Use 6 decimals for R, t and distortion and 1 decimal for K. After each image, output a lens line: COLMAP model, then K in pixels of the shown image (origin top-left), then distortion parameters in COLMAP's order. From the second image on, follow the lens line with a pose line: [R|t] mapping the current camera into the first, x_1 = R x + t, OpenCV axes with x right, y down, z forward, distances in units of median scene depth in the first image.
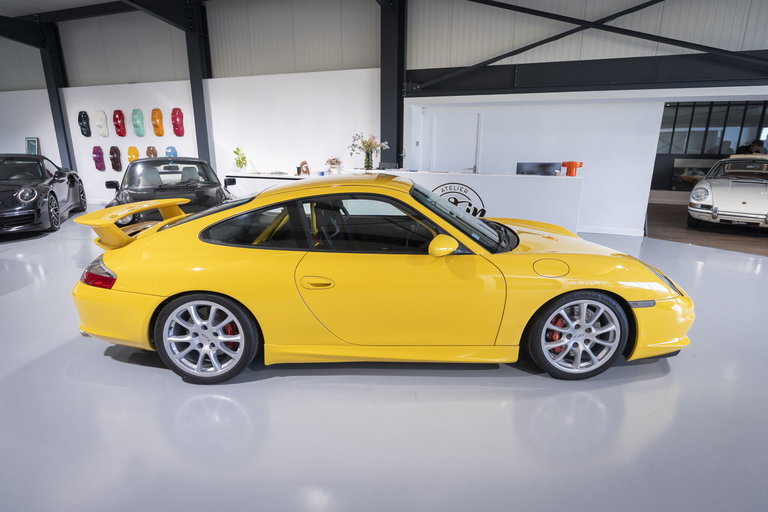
lens RADIAL K [[432.9, 0, 383.7], [0, 432.9, 258.6], [0, 0, 1]] dist [-0.004374, -0.000734]
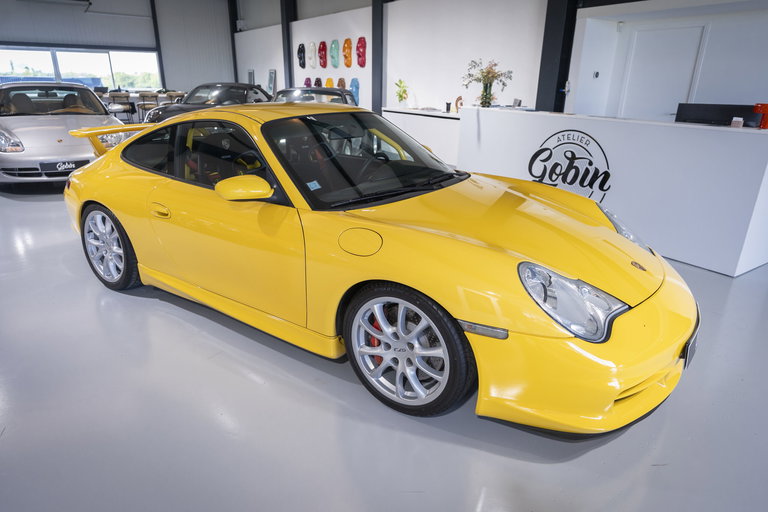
lens RADIAL K [[492.4, 0, 383.4], [0, 492.4, 254.8], [0, 0, 1]] dist [0.001039, 0.002323]
pose [[0.813483, 0.201894, -0.545421, 0.359765], [-0.157998, 0.979260, 0.126835, -0.027075], [0.559716, -0.017003, 0.828510, 0.151764]]
